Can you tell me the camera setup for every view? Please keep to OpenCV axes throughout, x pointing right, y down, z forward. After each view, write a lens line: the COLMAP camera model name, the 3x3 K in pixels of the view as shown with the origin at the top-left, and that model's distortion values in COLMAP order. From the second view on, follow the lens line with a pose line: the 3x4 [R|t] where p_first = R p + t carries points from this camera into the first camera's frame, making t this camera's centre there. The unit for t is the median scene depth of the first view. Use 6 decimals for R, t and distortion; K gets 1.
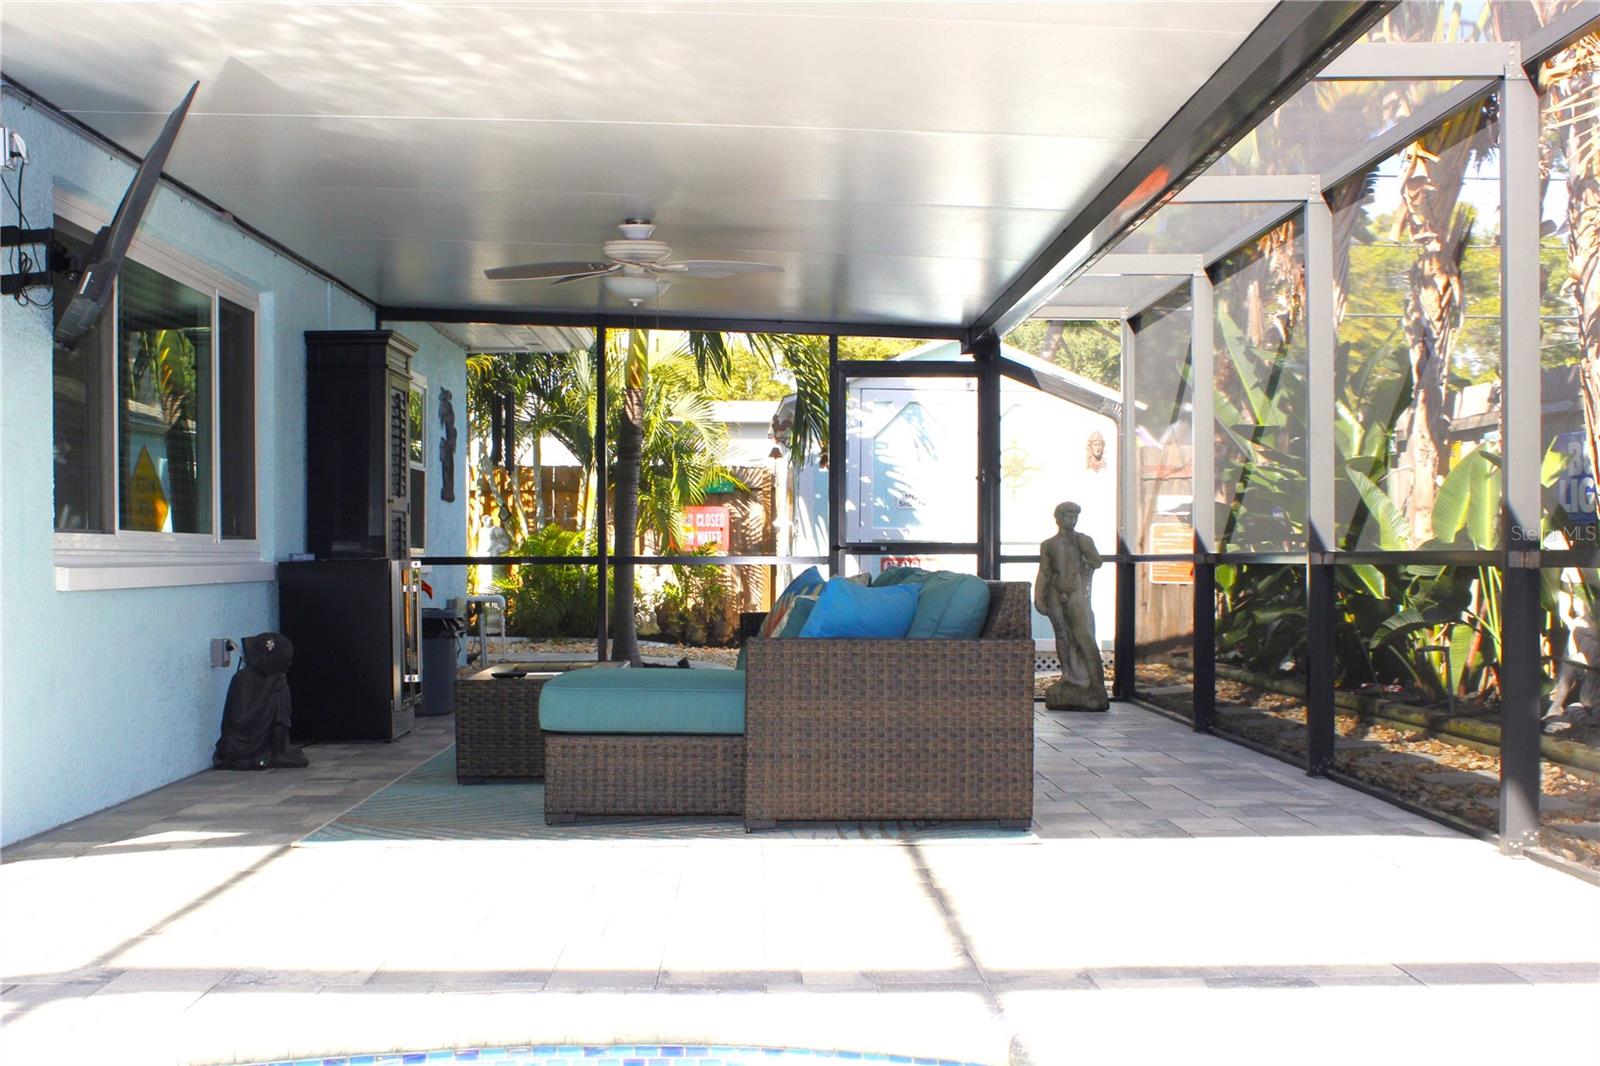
lens RADIAL K [[1782.4, 0, 812.6], [0, 1782.4, 560.9], [0, 0, 1]] dist [-0.102011, 0.124449]
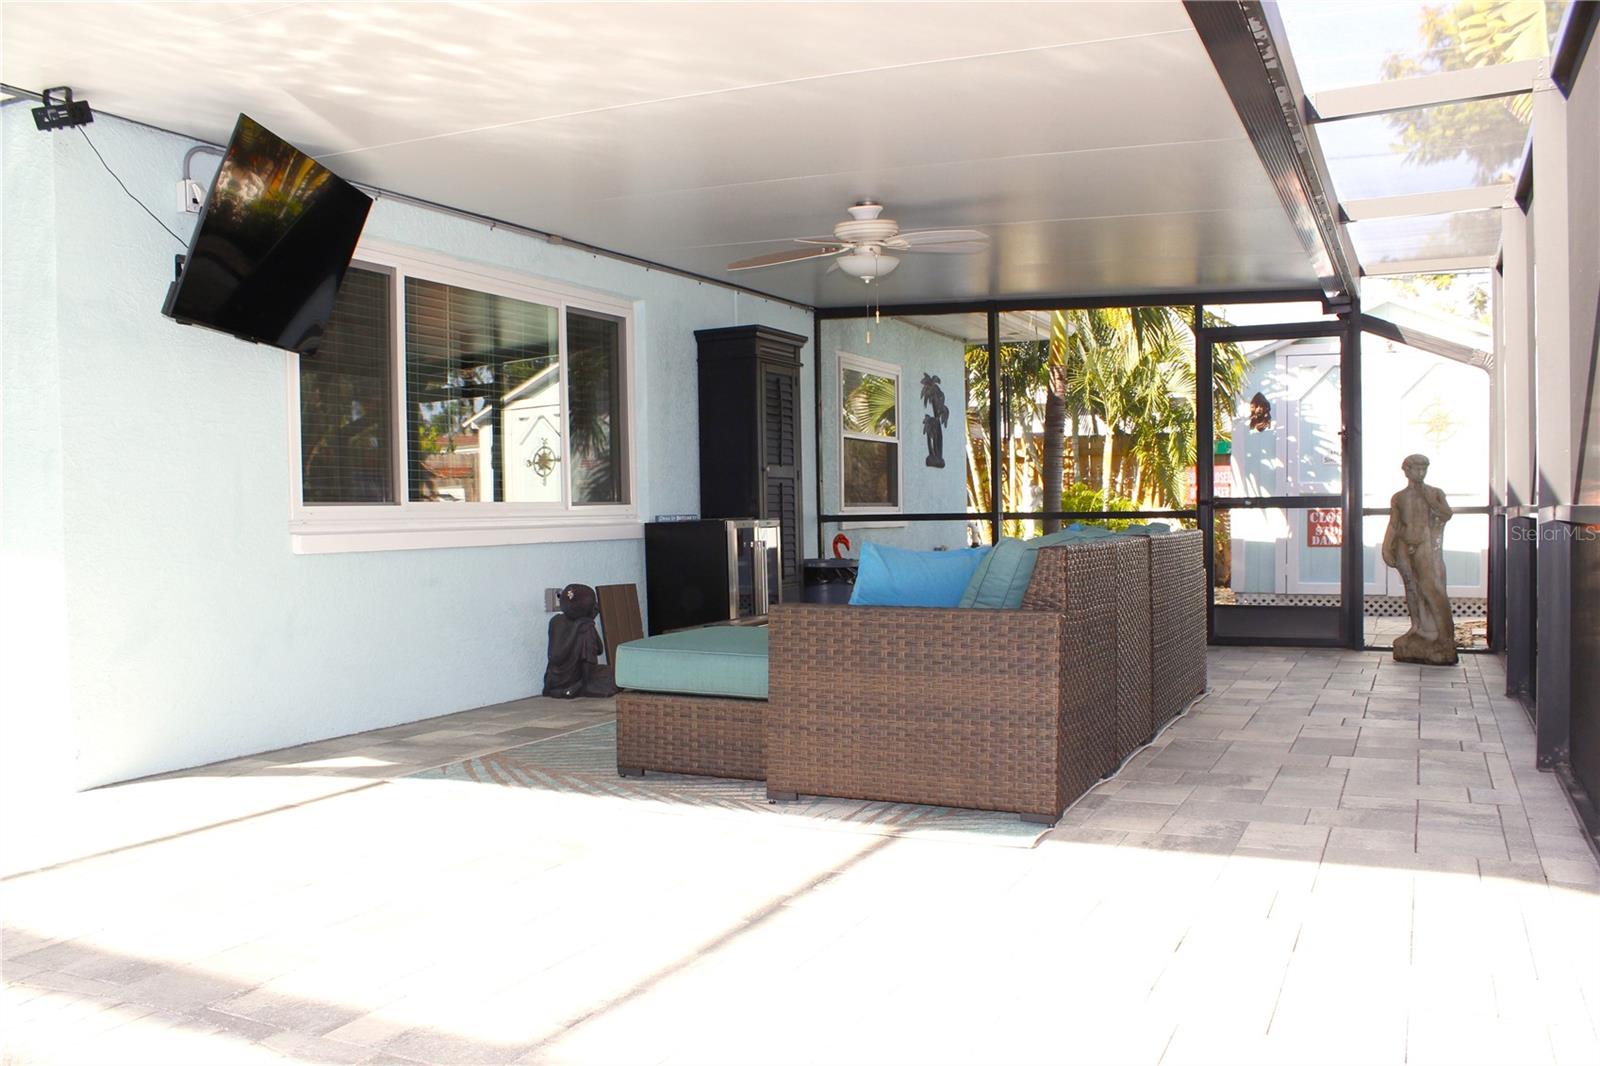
lens RADIAL K [[1321.4, 0, 805.8], [0, 1321.4, 559.4], [0, 0, 1]] dist [-0.163621, 0.137525]
pose [[0.887587, 0.004211, -0.460621, 0.171338], [0.012768, 0.999349, 0.033739, -0.002911], [0.460464, -0.035828, 0.886955, 0.203420]]
